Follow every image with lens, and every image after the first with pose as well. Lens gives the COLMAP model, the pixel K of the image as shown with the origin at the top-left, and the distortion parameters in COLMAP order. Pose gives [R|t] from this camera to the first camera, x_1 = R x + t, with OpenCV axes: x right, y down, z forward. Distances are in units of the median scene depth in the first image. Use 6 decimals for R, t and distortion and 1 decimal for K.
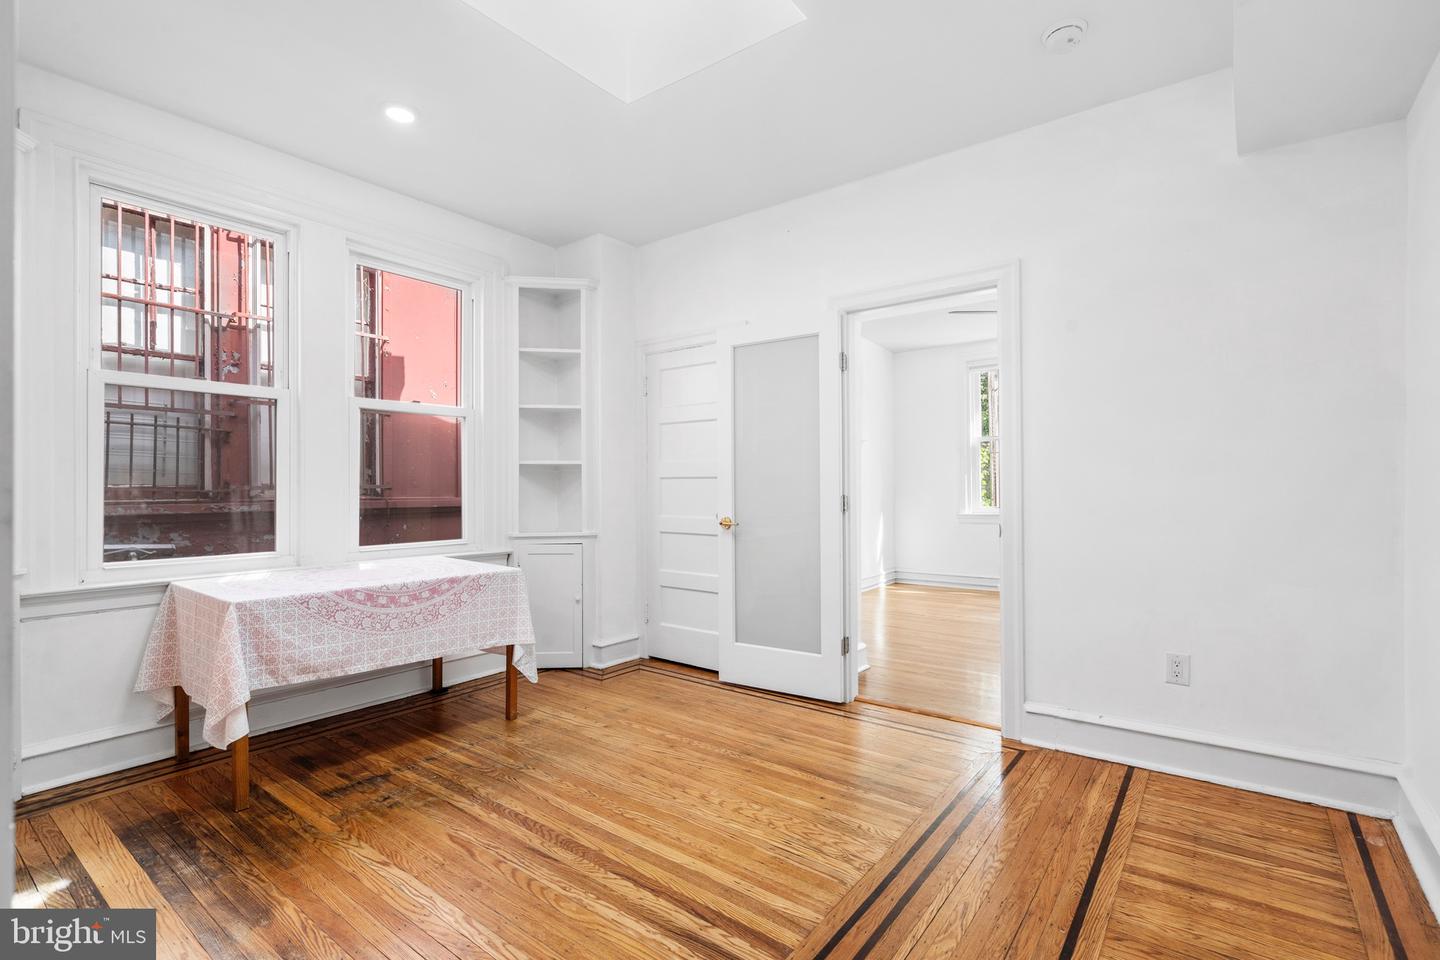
lens RADIAL K [[656.5, 0, 701.9], [0, 656.5, 481.3], [0, 0, 1]] dist [0.000259, 0.000157]
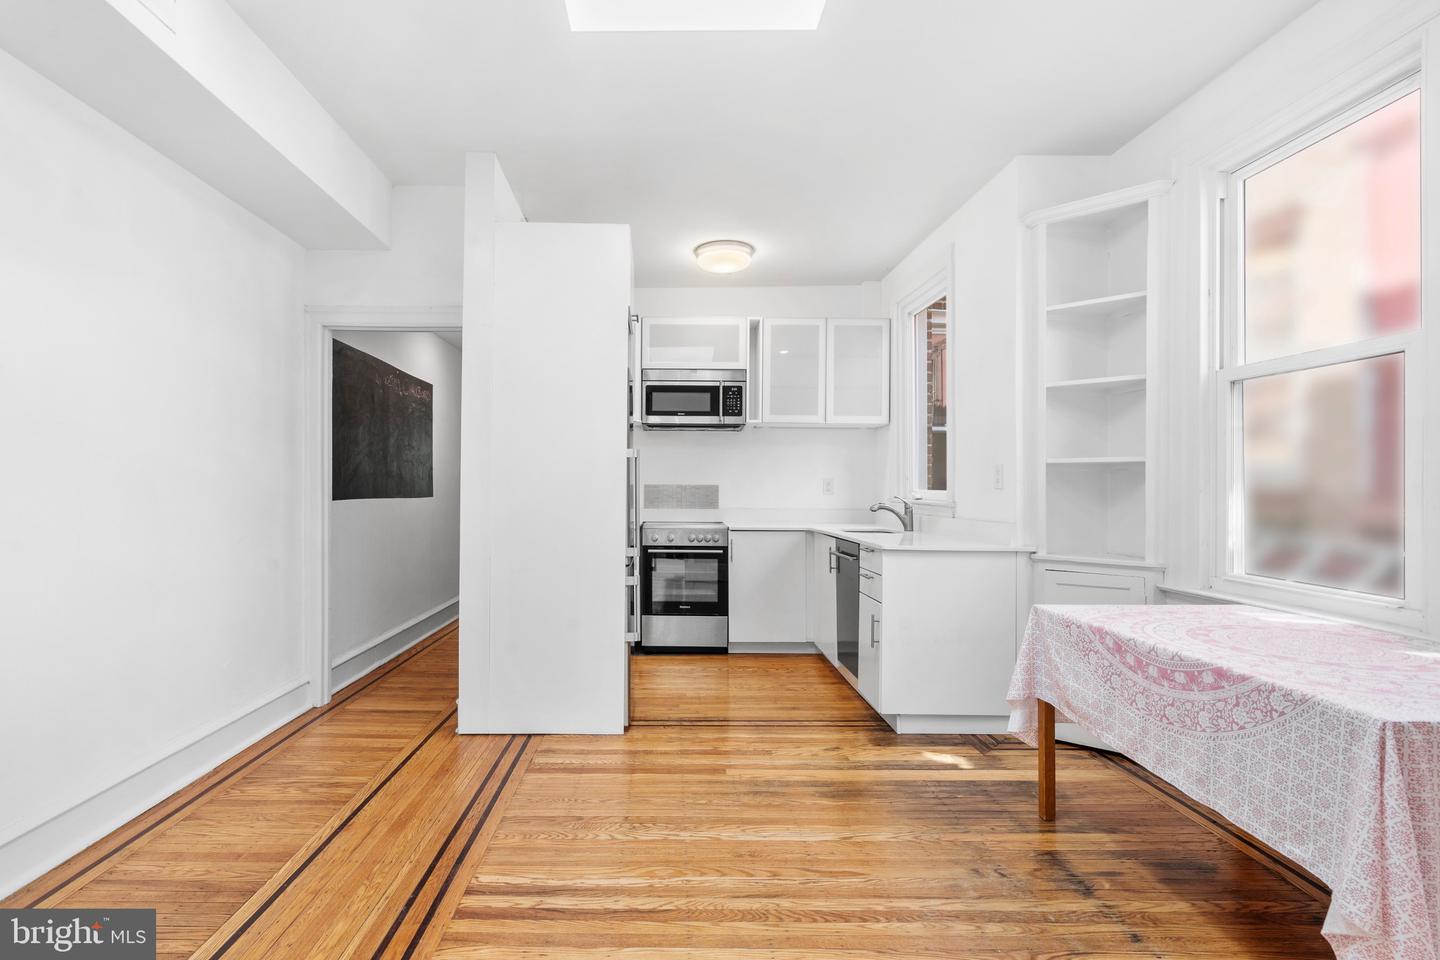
lens RADIAL K [[683.5, 0, 660.4], [0, 683.5, 481.3], [0, 0, 1]] dist [0.001136, 0.000804]
pose [[-0.784163, -0.005190, -0.620533, 0.338361], [0.003023, 0.999921, -0.012183, 0.002542], [0.620547, -0.011429, -0.784086, 1.241928]]
